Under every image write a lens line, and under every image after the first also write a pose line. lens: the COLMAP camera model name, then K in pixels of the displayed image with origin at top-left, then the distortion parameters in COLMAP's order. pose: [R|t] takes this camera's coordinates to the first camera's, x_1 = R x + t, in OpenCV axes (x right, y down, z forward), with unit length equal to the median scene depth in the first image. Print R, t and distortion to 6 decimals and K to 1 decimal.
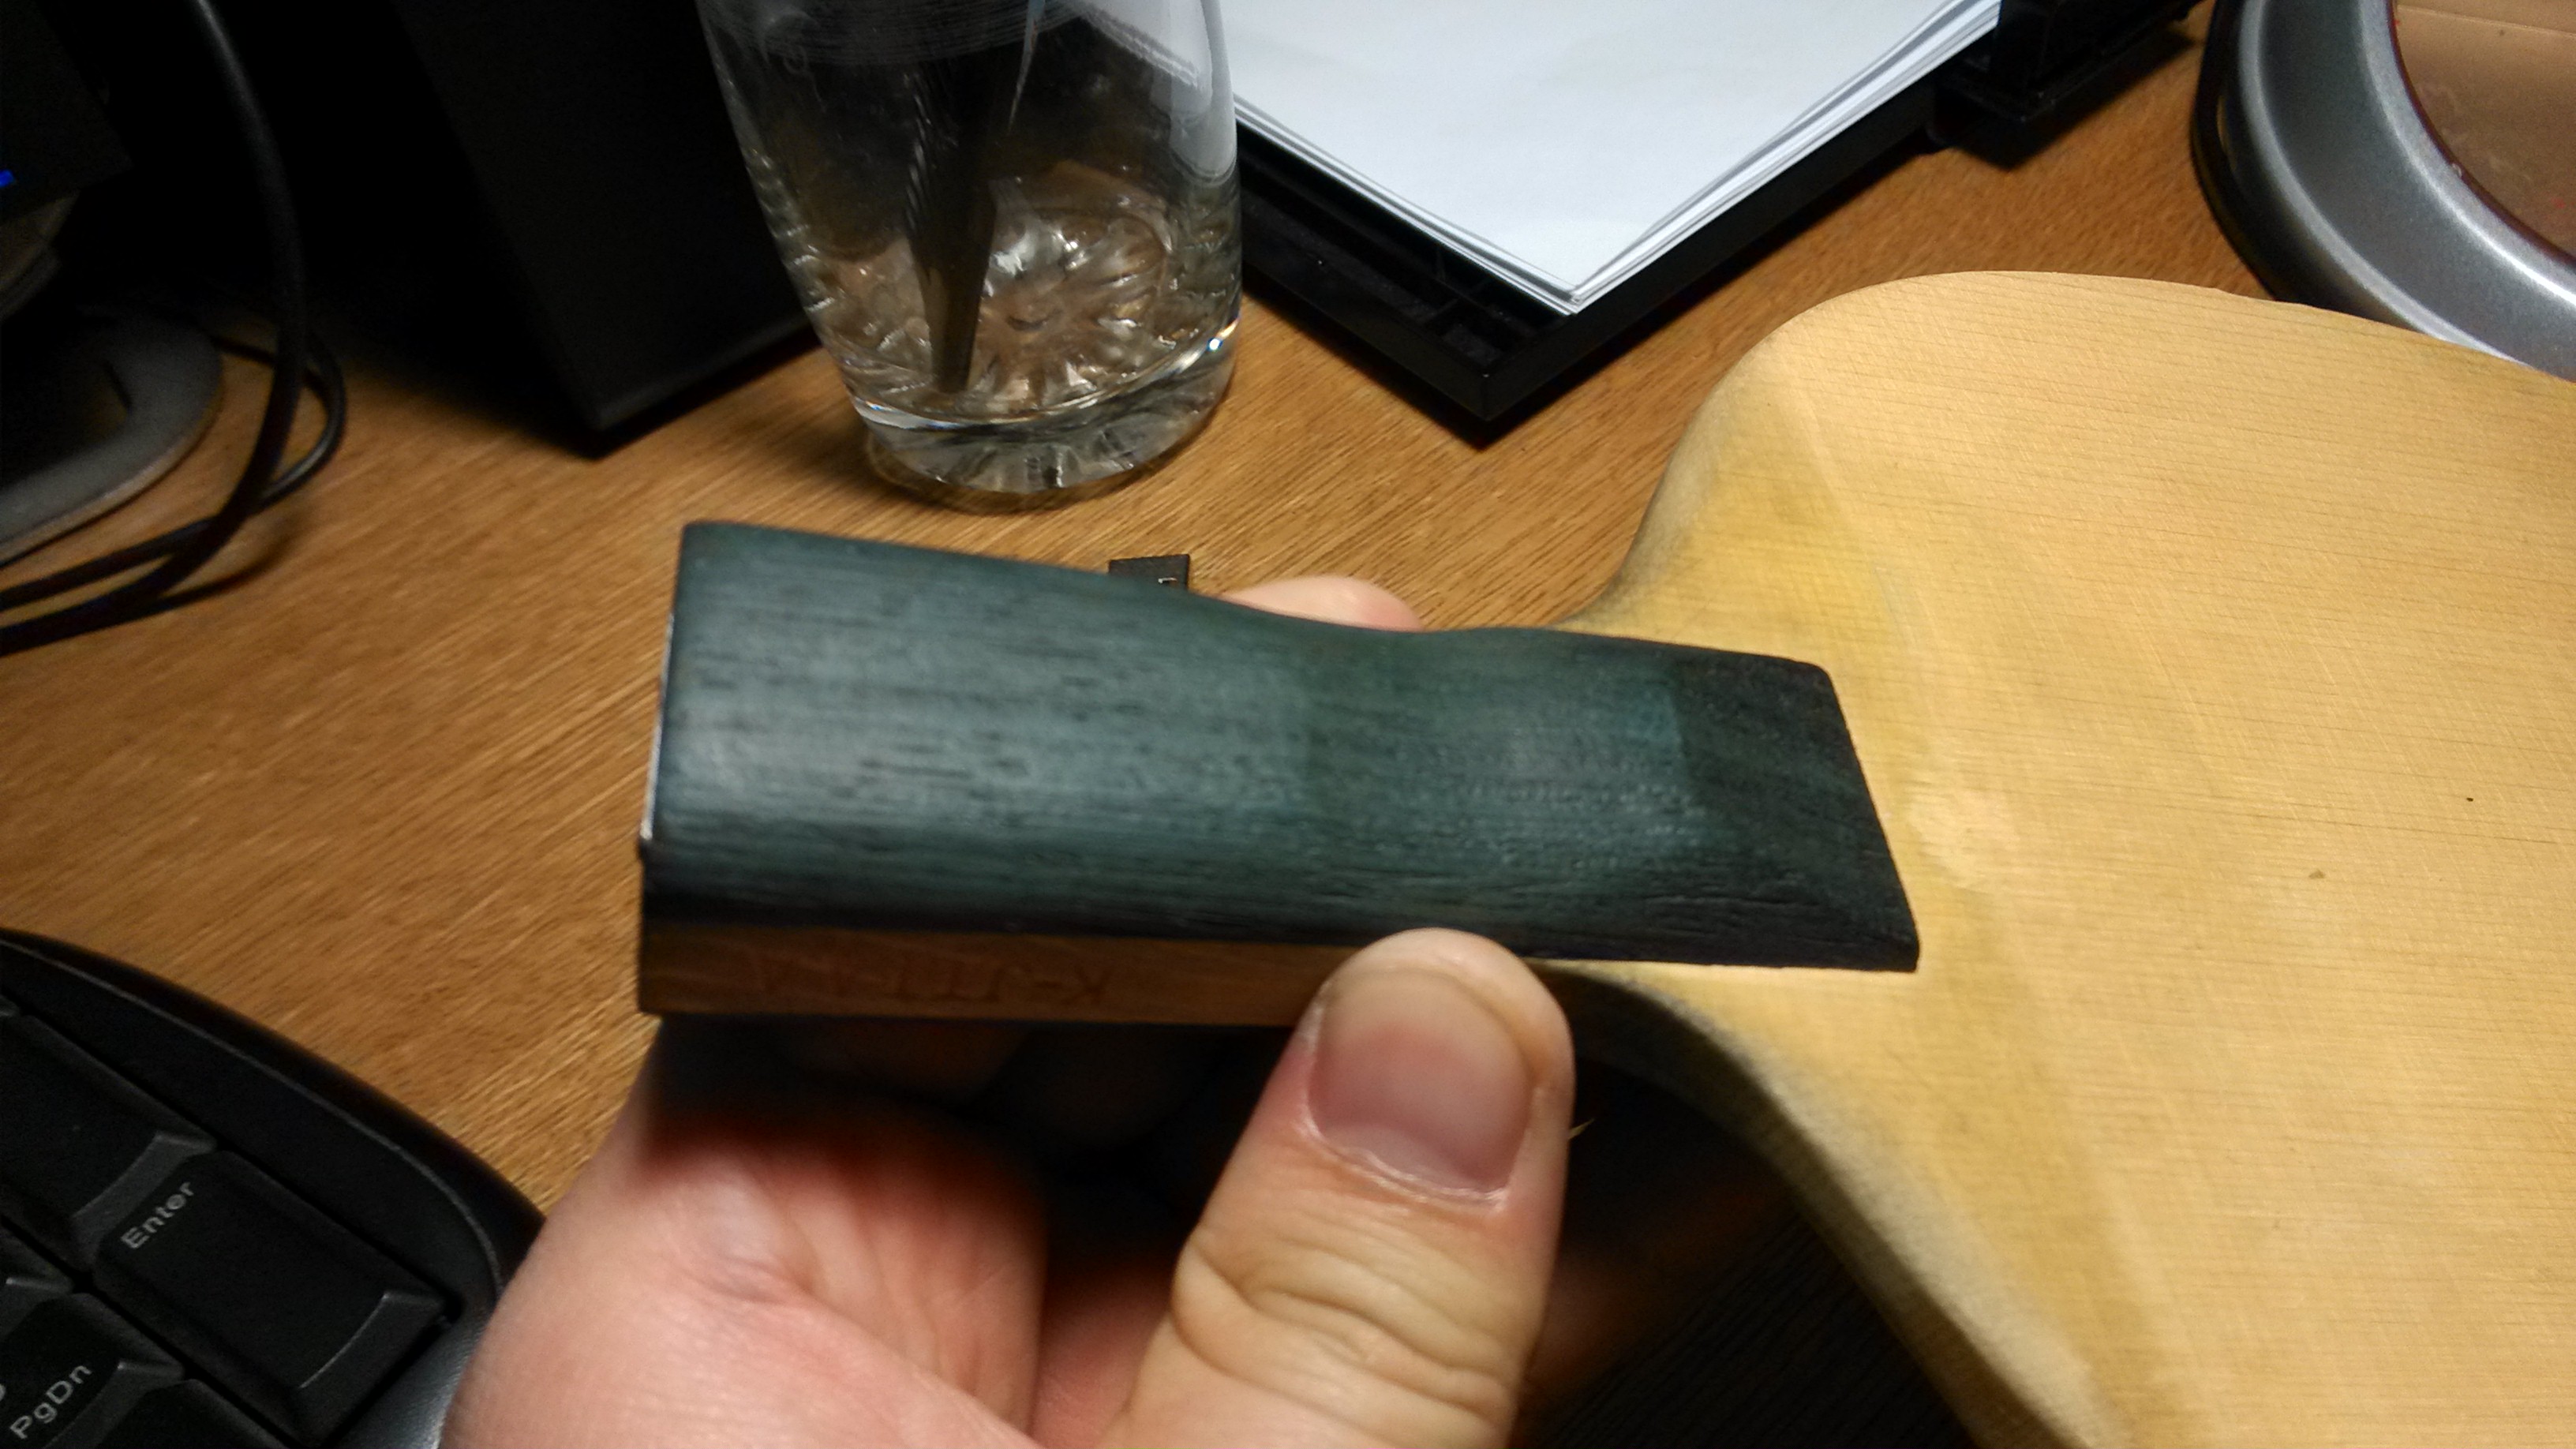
lens RADIAL K [[2003.5, 0, 1294.8], [0, 2003.5, 733.7], [0, 0, 1]] dist [0.117399, -0.198769]
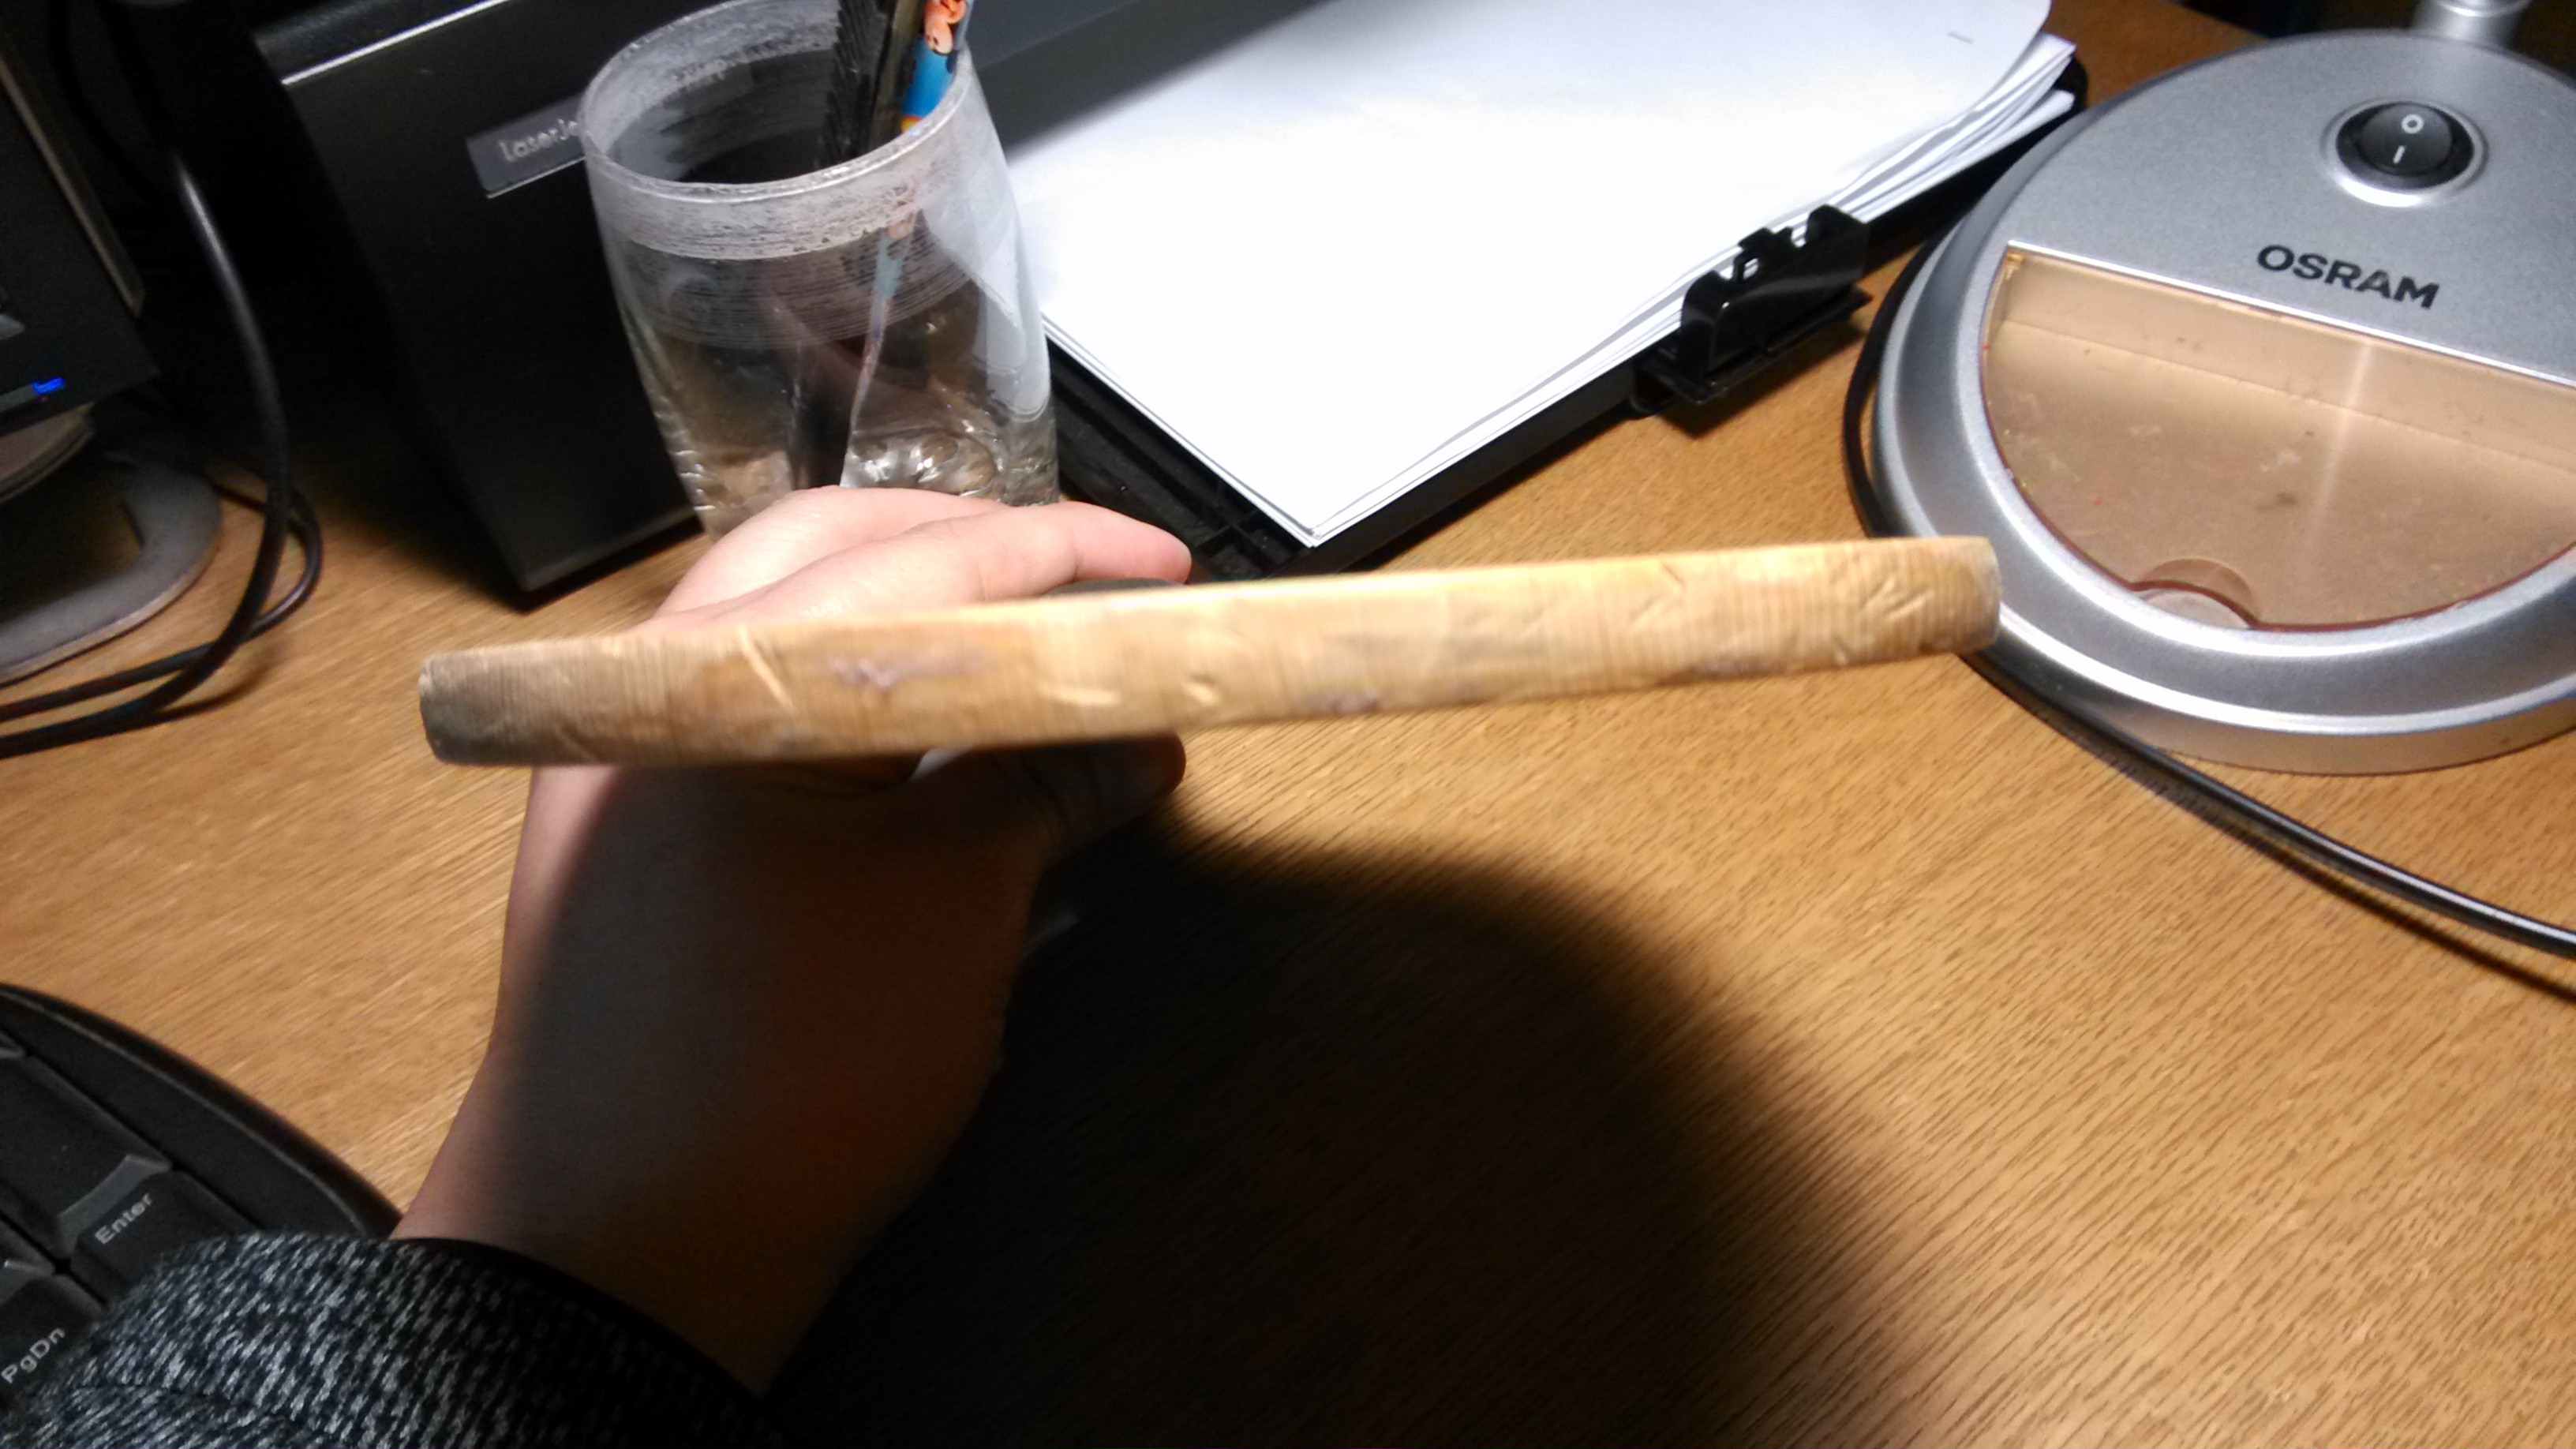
lens RADIAL K [[2003.5, 0, 1294.8], [0, 2003.5, 733.7], [0, 0, 1]] dist [0.117399, -0.198769]
pose [[0.998726, 0.050181, 0.005233, 0.122880], [-0.049968, 0.998137, -0.035005, -0.047729], [-0.006979, 0.034699, 0.999373, -0.233448]]
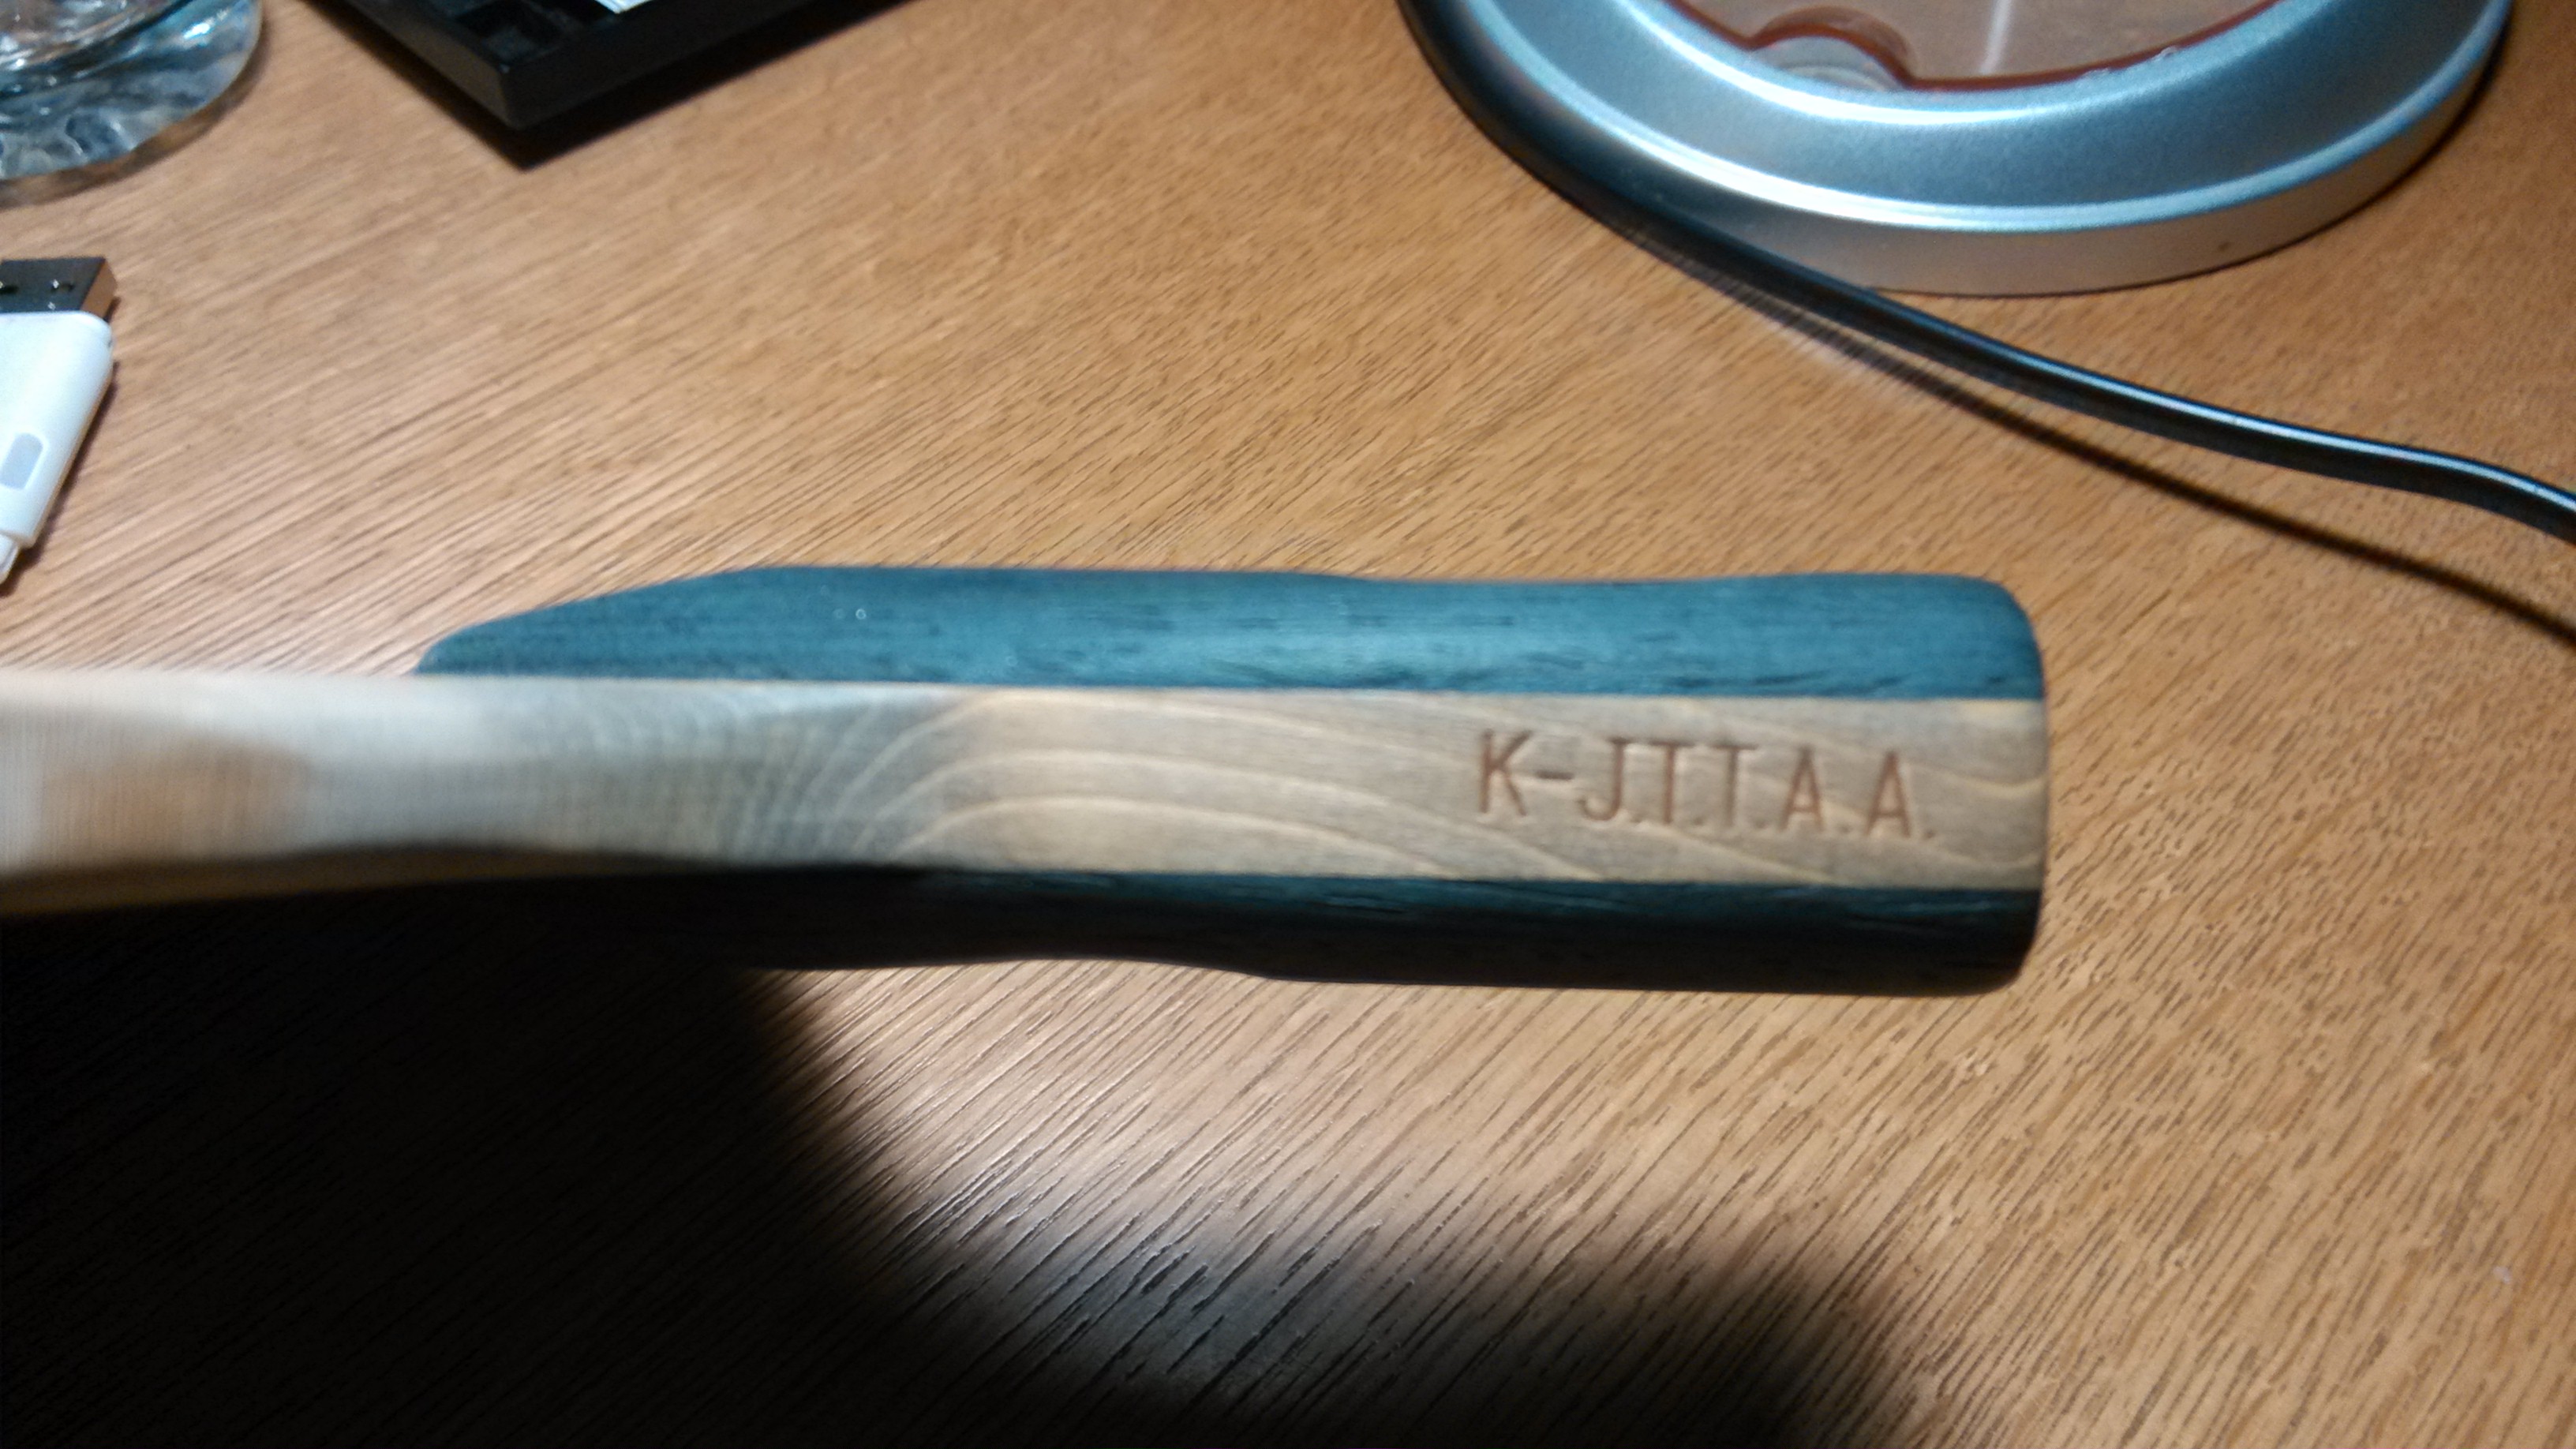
lens RADIAL K [[2034.3, 0, 1292.4], [0, 2034.3, 724.2], [0, 0, 1]] dist [0.138456, -0.271401]
pose [[0.985689, 0.019467, 0.167448, 0.270608], [-0.017597, 0.999765, -0.012645, 0.096572], [-0.167654, 0.009517, 0.985800, 0.095755]]
